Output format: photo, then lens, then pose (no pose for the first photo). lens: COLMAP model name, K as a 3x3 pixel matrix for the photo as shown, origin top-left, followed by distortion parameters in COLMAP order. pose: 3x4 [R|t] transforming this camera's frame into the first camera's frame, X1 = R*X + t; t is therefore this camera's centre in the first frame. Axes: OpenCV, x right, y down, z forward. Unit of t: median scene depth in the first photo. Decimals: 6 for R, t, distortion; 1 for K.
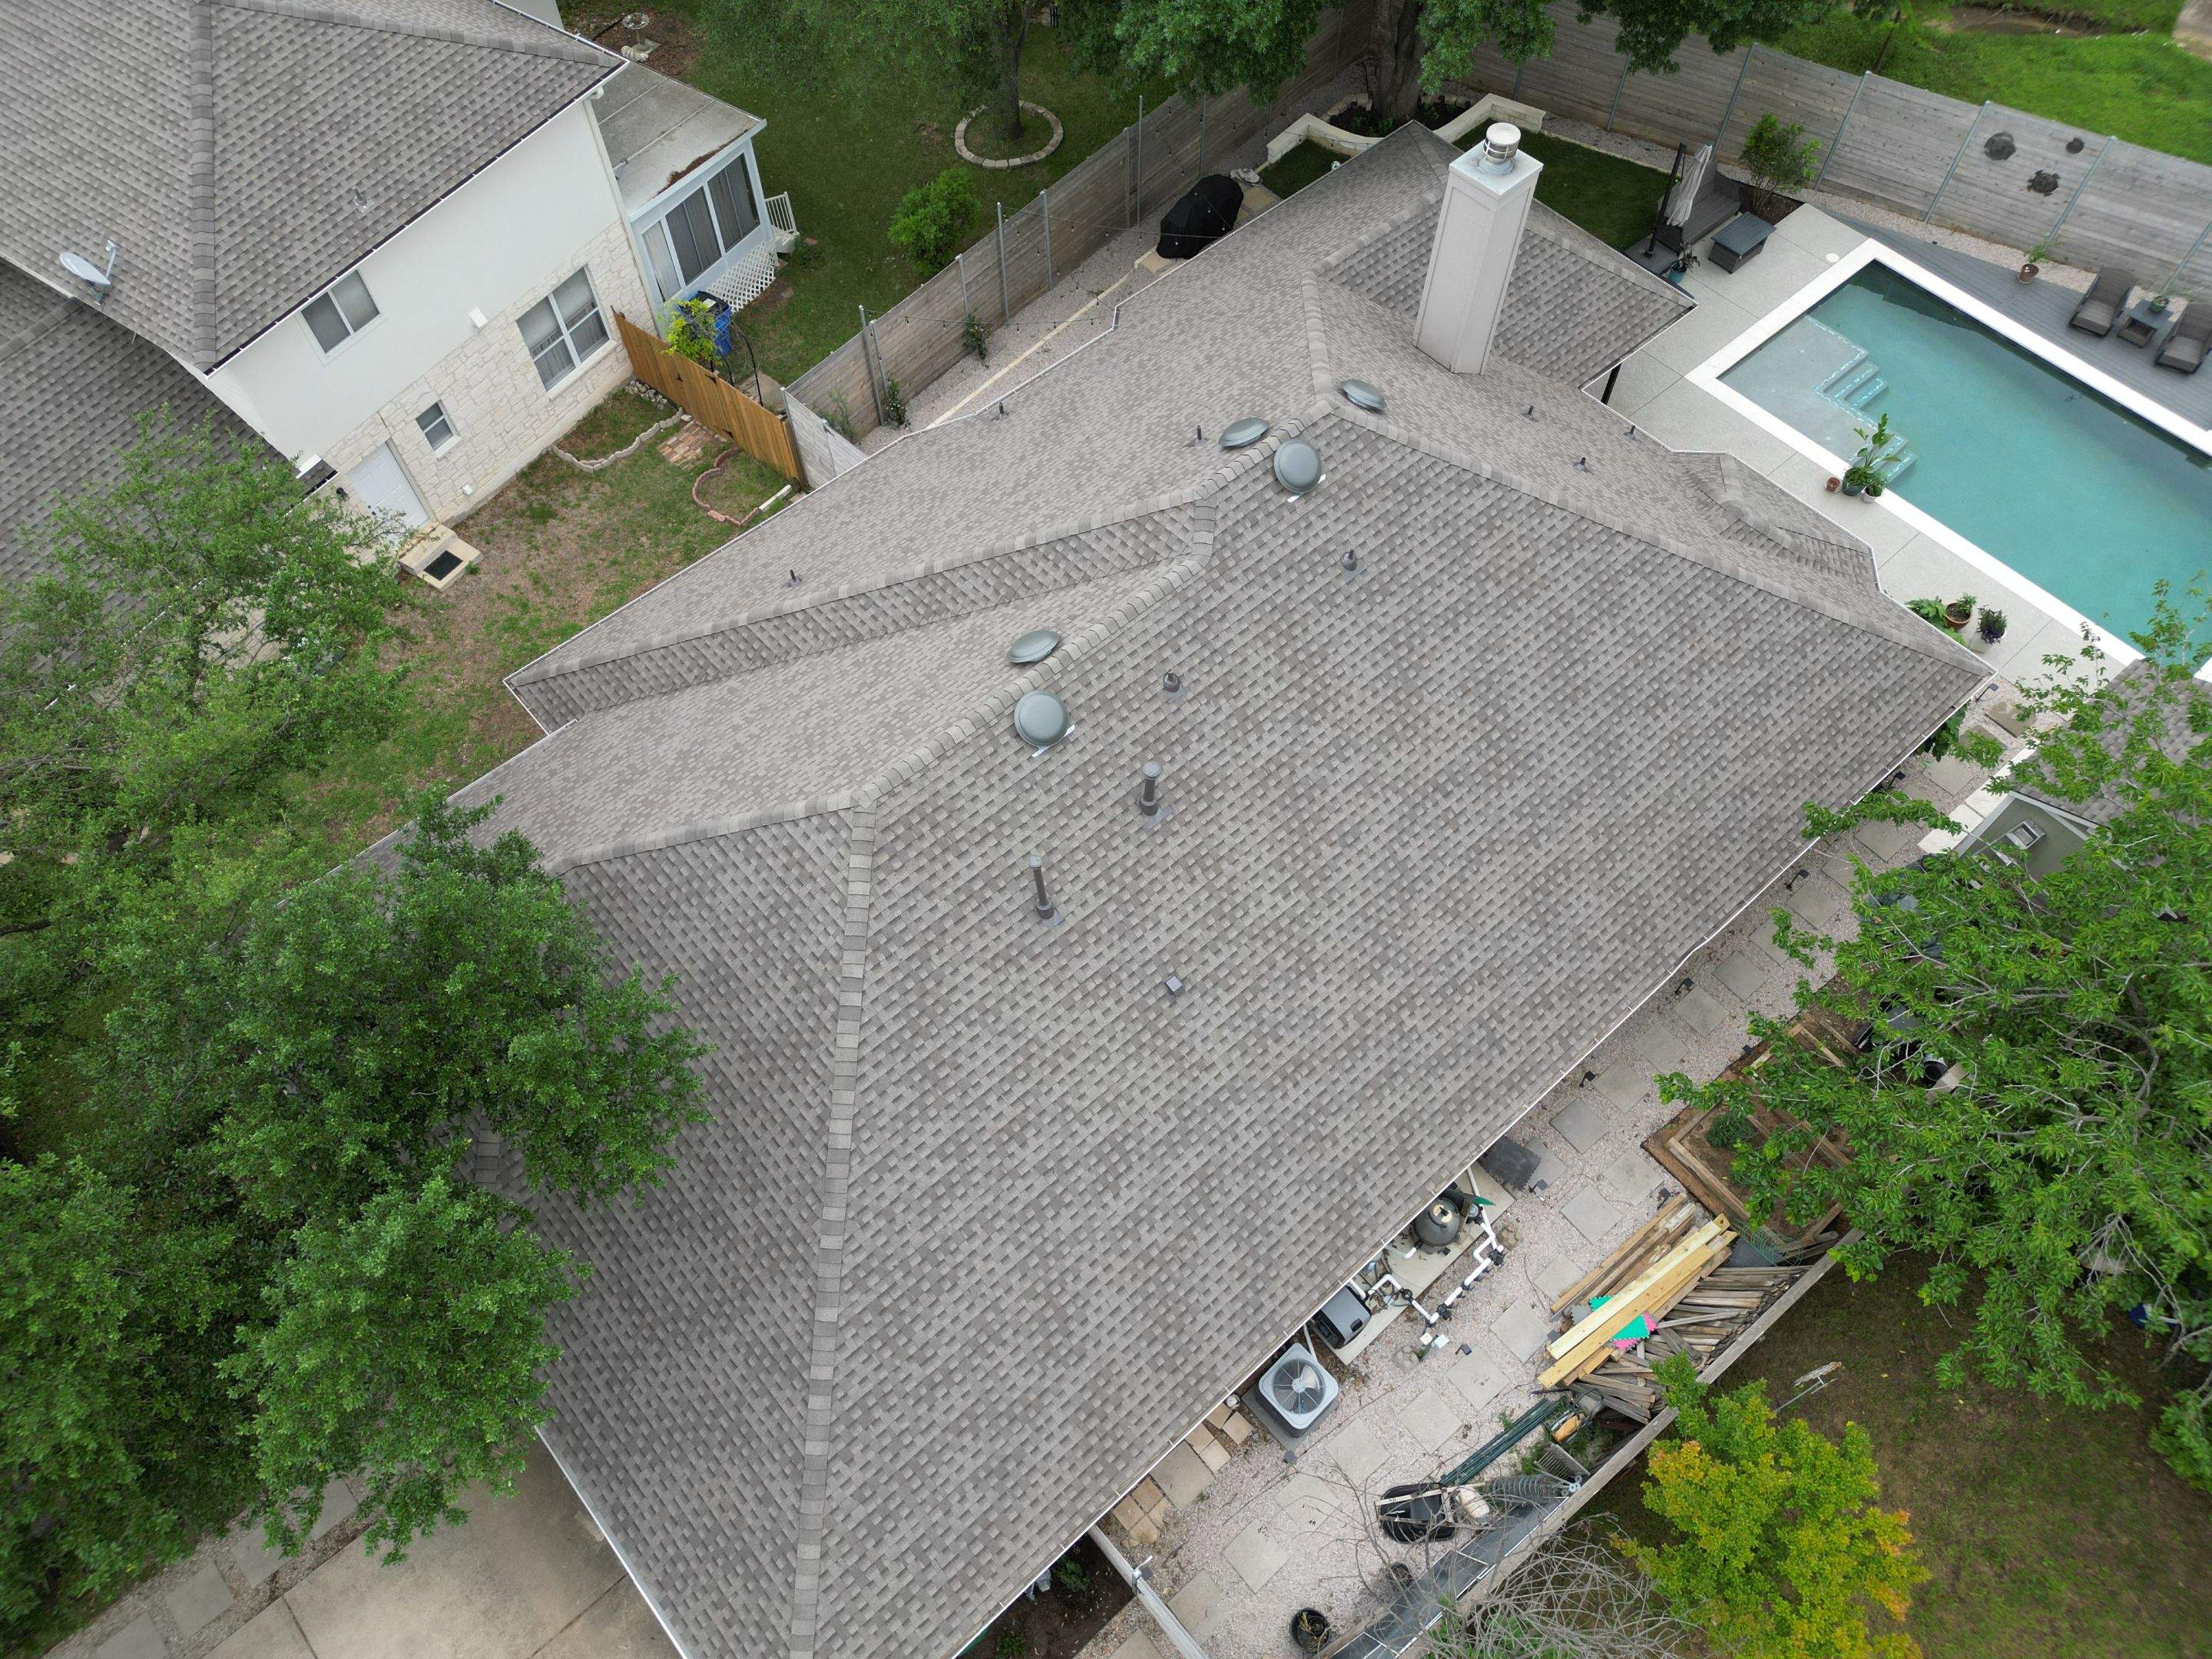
lens RADIAL K [[1530.2, 0, 1100.6], [0, 1530.2, 832.0], [0, 0, 1]] dist [0.119713, -0.163983]
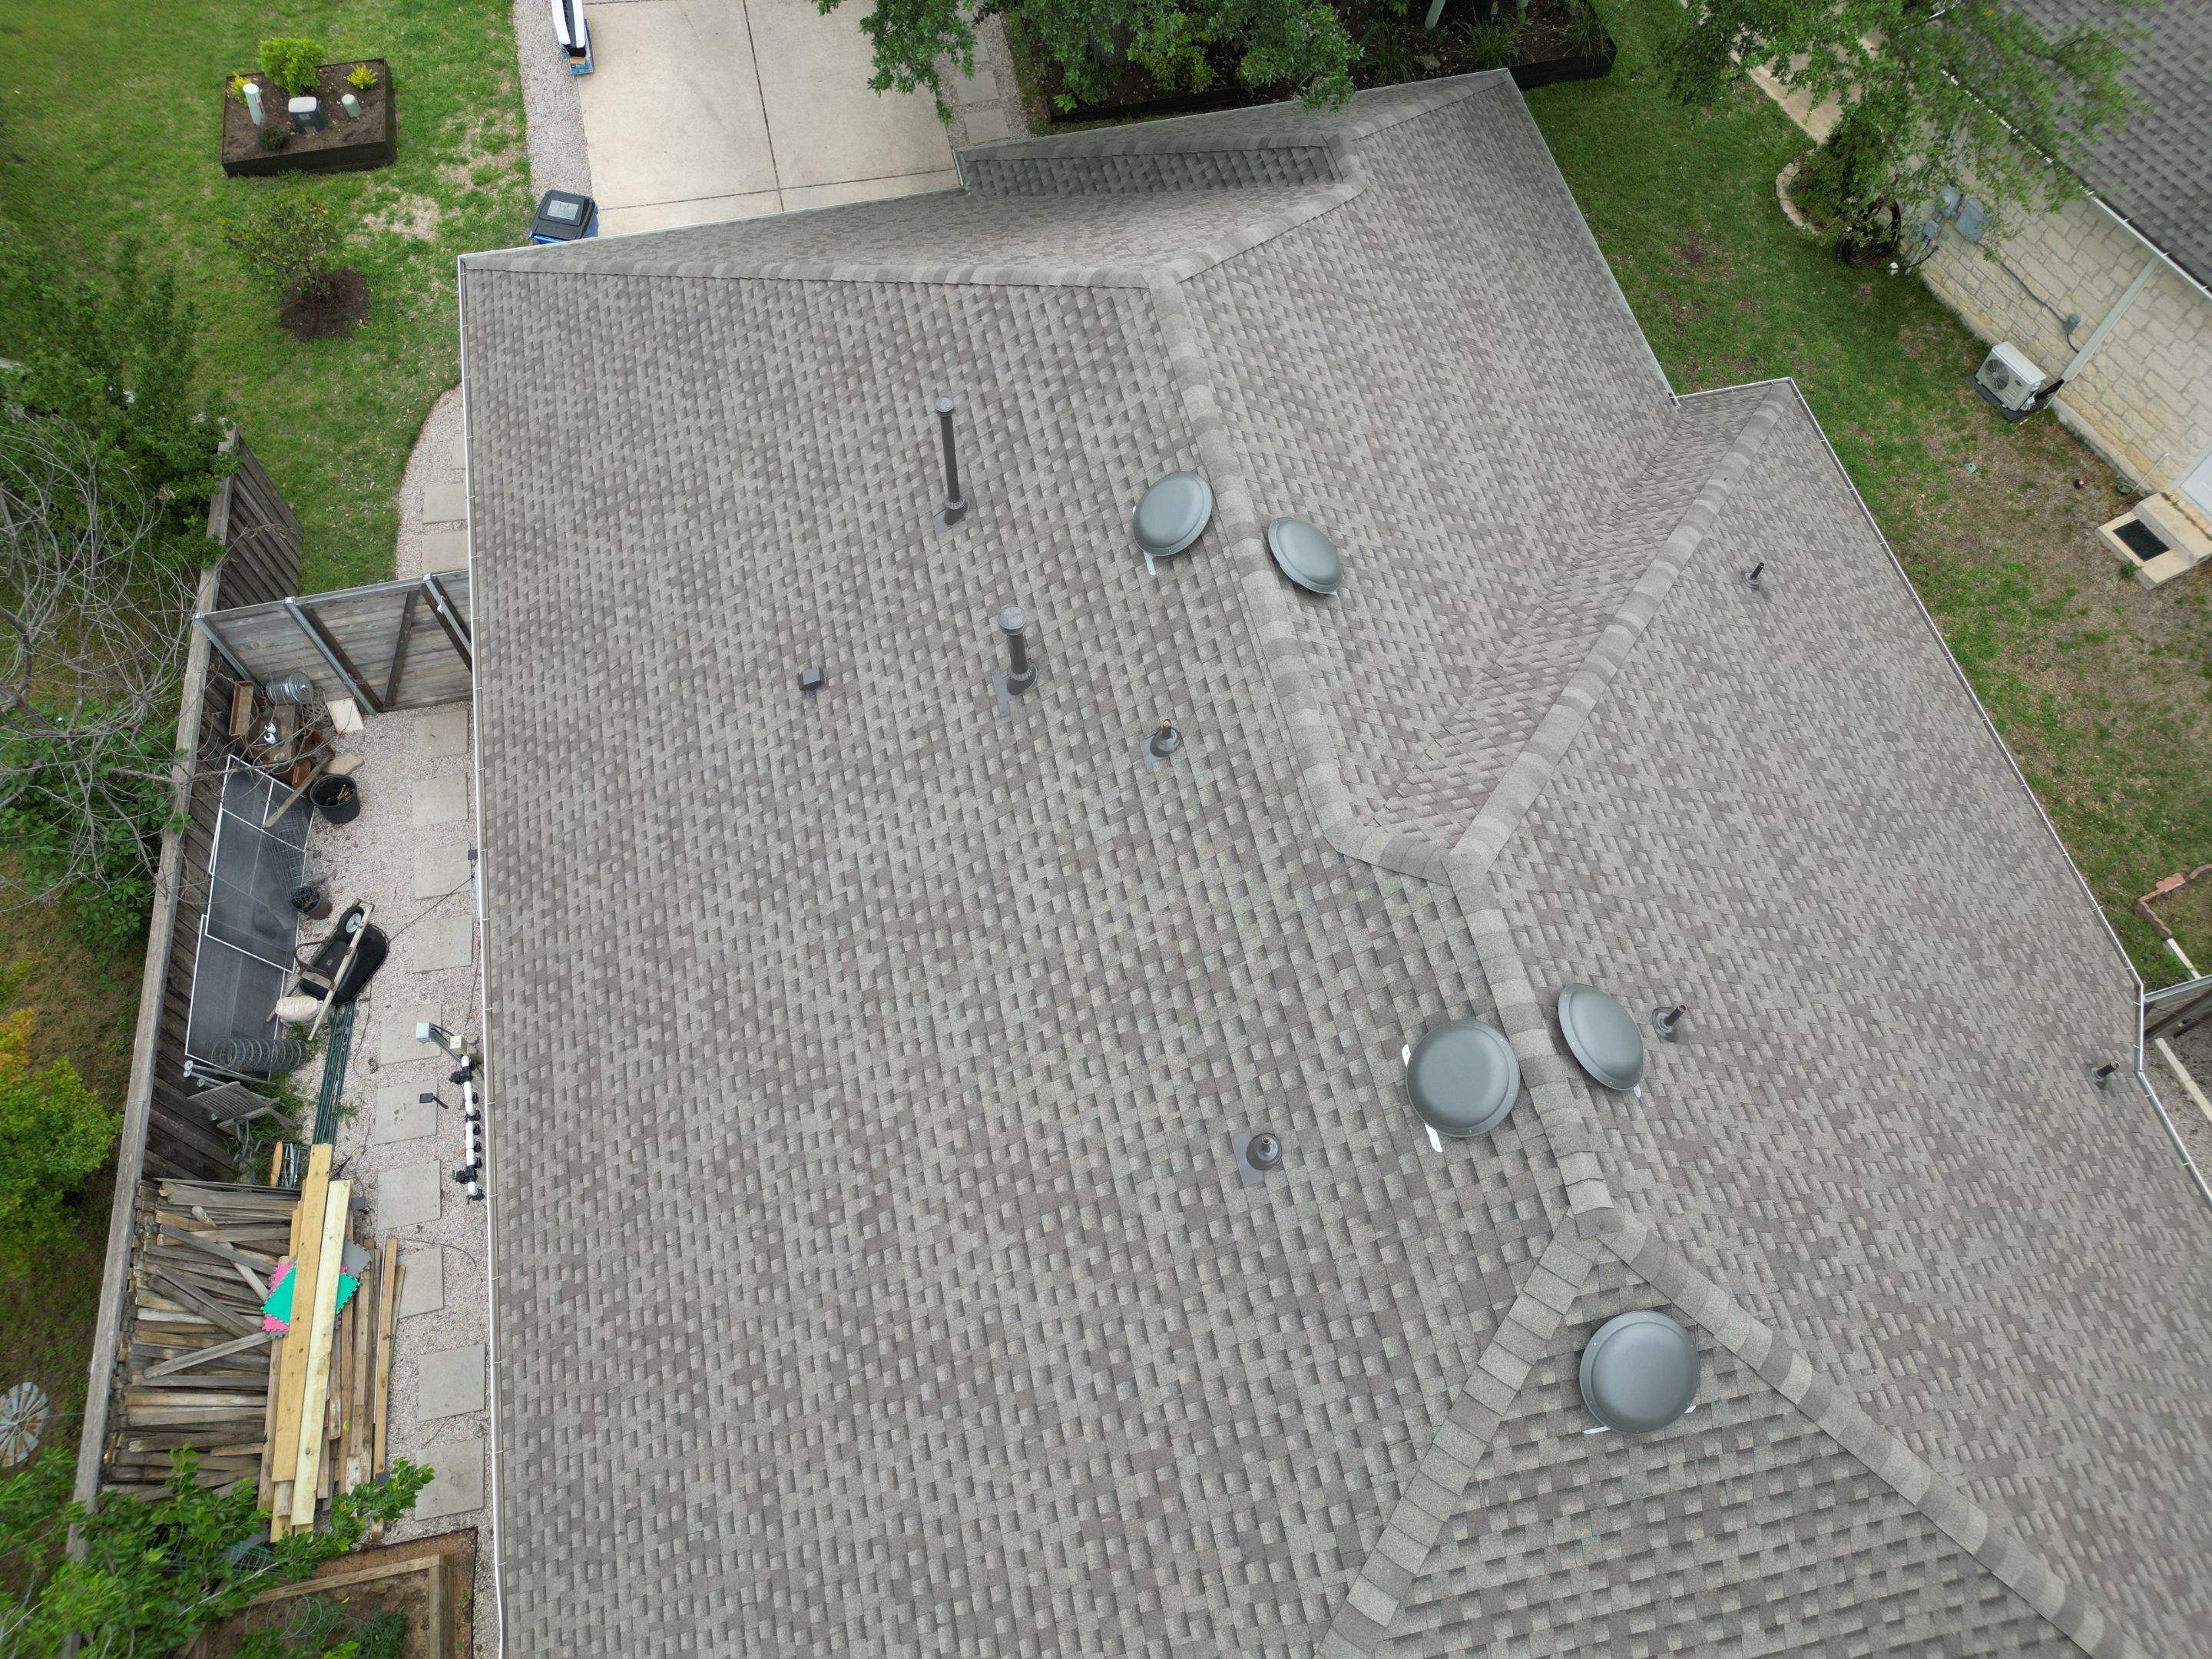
lens RADIAL K [[1542.0, 0, 1104.2], [0, 1542.0, 831.8], [0, 0, 1]] dist [0.072400, -0.067624]
pose [[-0.482302, 0.775377, -0.407646, 0.308819], [-0.754109, -0.130700, 0.643612, -0.441439], [0.445763, 0.617825, 0.647756, 0.605155]]
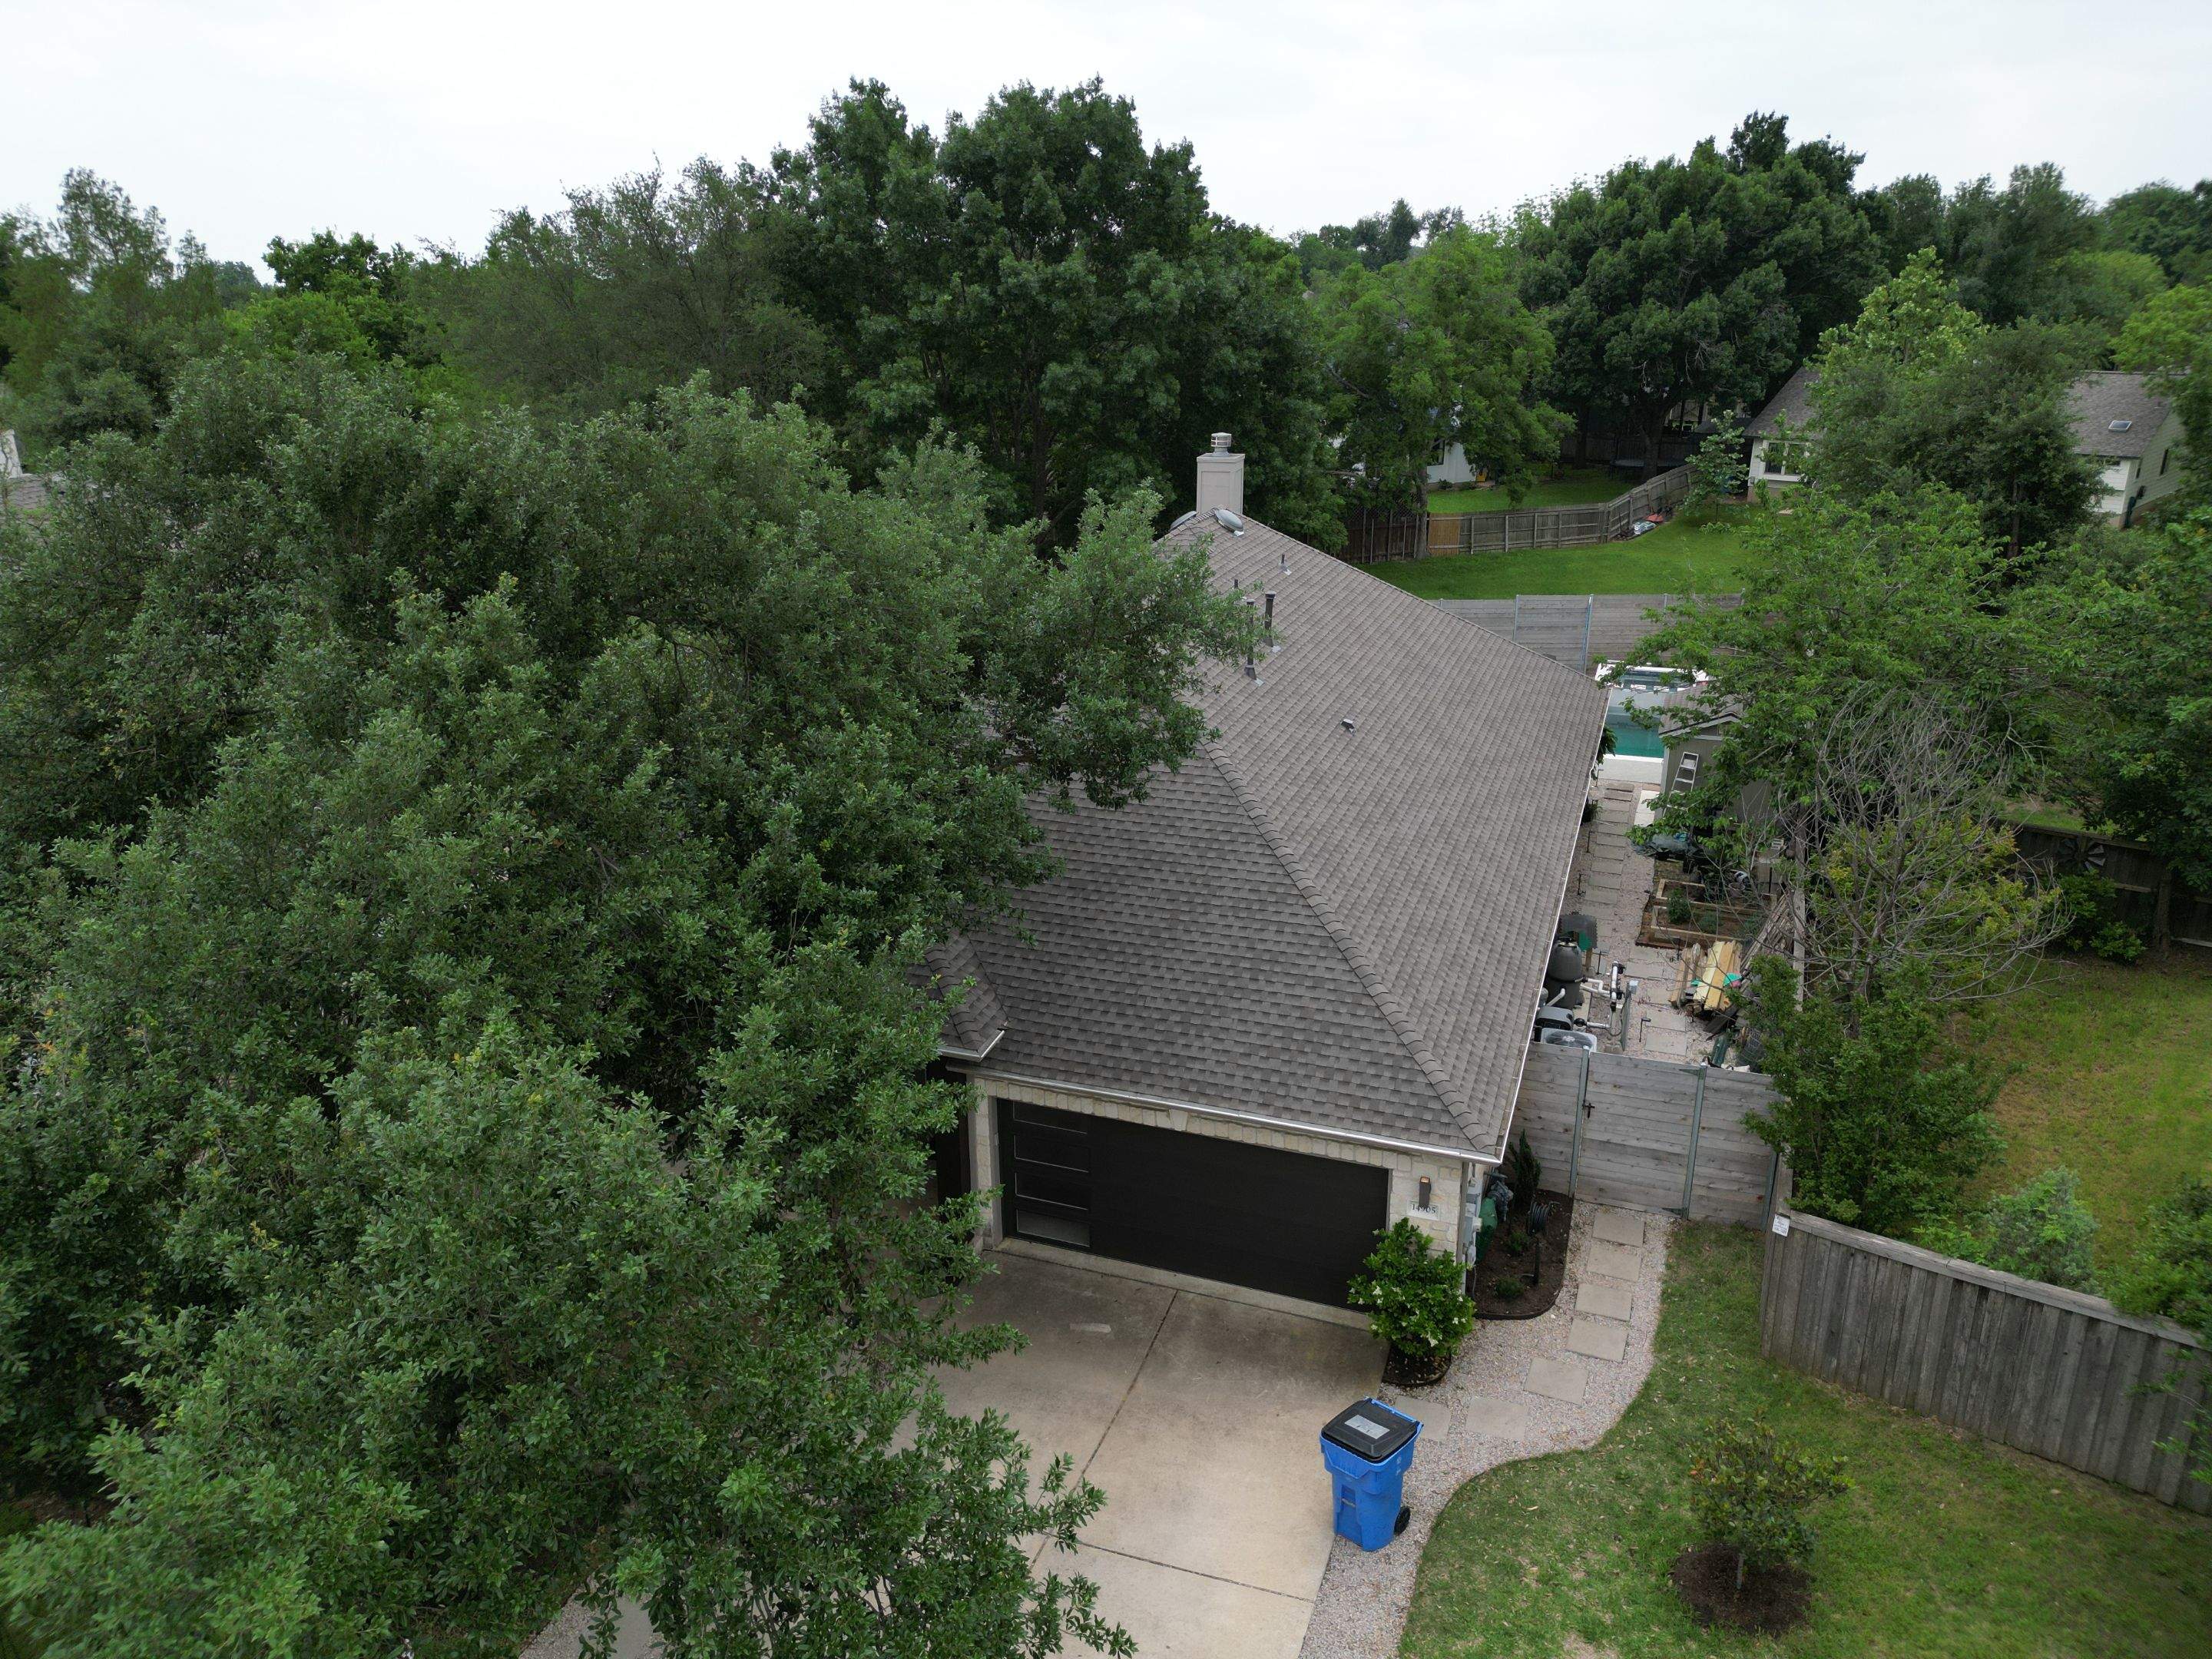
lens RADIAL K [[1532.5, 0, 1109.5], [0, 1532.5, 838.8], [0, 0, 1]] dist [0.045860, -0.039397]
pose [[0.875671, -0.160014, 0.455628, -0.718584], [0.416450, 0.727891, -0.544743, 0.769170], [-0.244481, 0.666761, 0.704030, 0.163377]]
